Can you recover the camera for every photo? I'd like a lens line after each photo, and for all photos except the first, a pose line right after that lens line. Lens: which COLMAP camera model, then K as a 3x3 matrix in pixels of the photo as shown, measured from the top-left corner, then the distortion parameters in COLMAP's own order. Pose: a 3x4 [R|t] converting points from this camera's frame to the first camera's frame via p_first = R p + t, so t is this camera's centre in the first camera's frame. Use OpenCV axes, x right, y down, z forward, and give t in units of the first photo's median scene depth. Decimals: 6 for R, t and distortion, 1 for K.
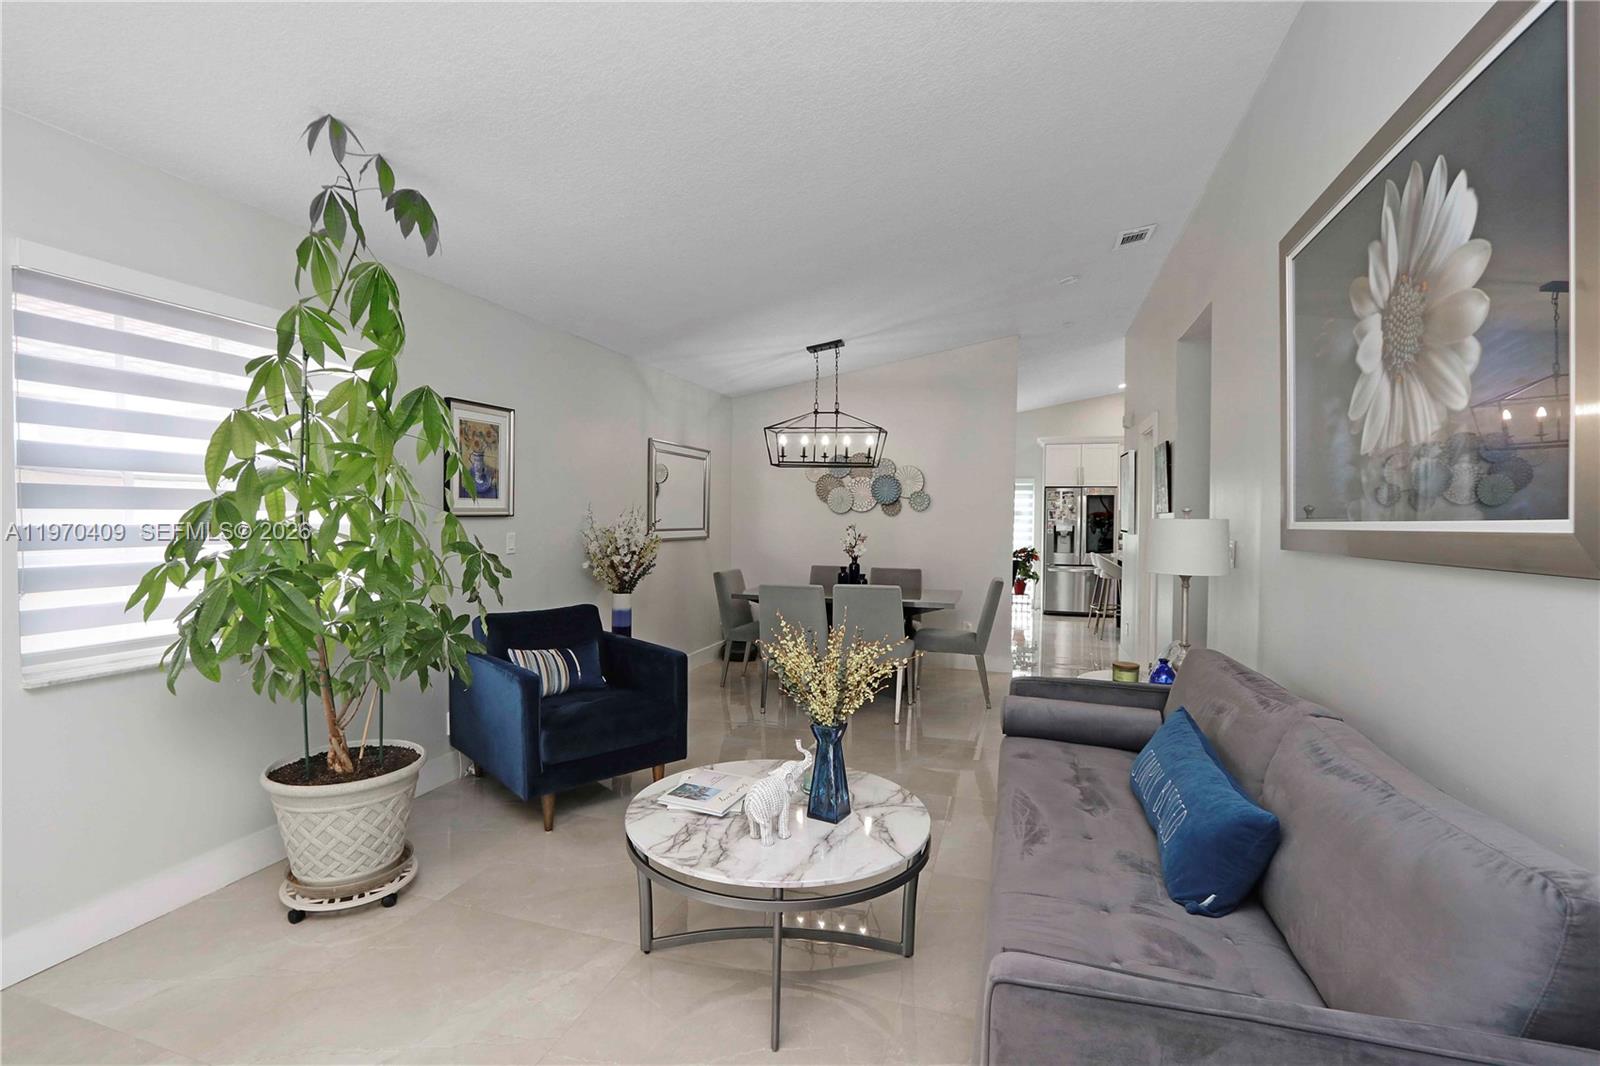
lens RADIAL K [[748.8, 0, 796.8], [0, 748.8, 526.8], [0, 0, 1]] dist [-0.001256, 0.000027]
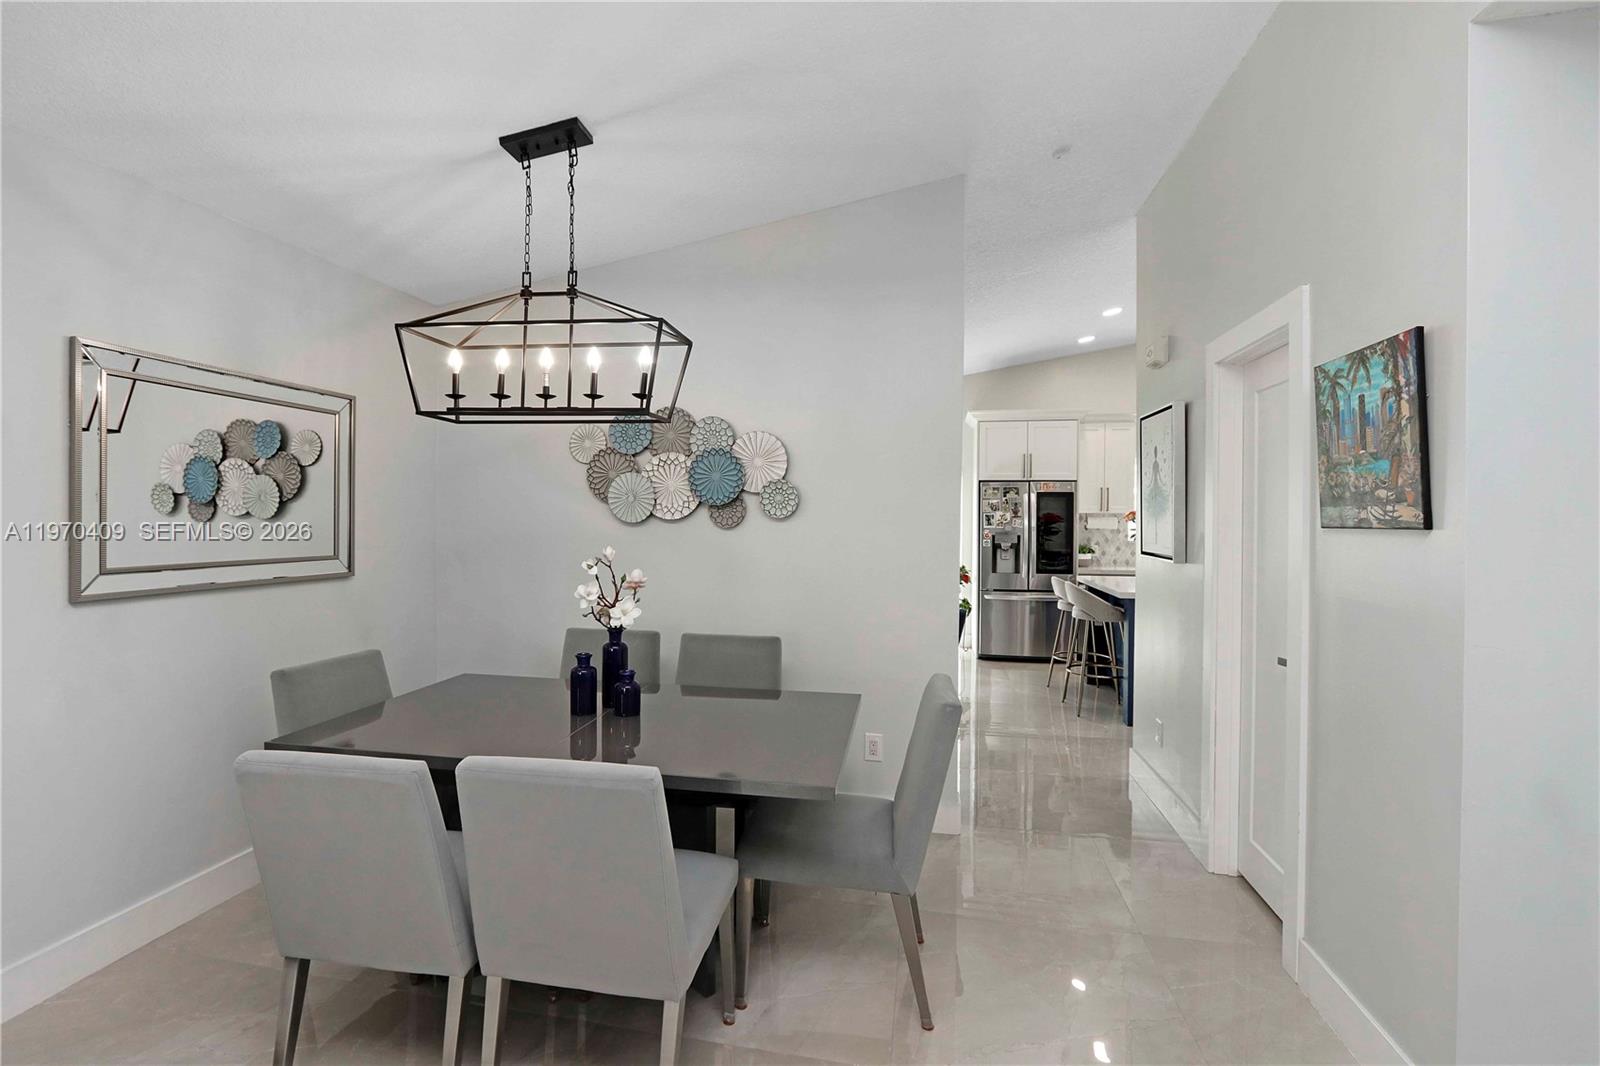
lens RADIAL K [[748.8, 0, 797.9], [0, 748.8, 524.9], [0, 0, 1]] dist [-0.001256, 0.000027]
pose [[0.992409, -0.006044, 0.122835, 0.111379], [0.006548, 0.999972, -0.003701, -0.014730], [-0.122809, 0.004477, 0.992420, 0.482675]]
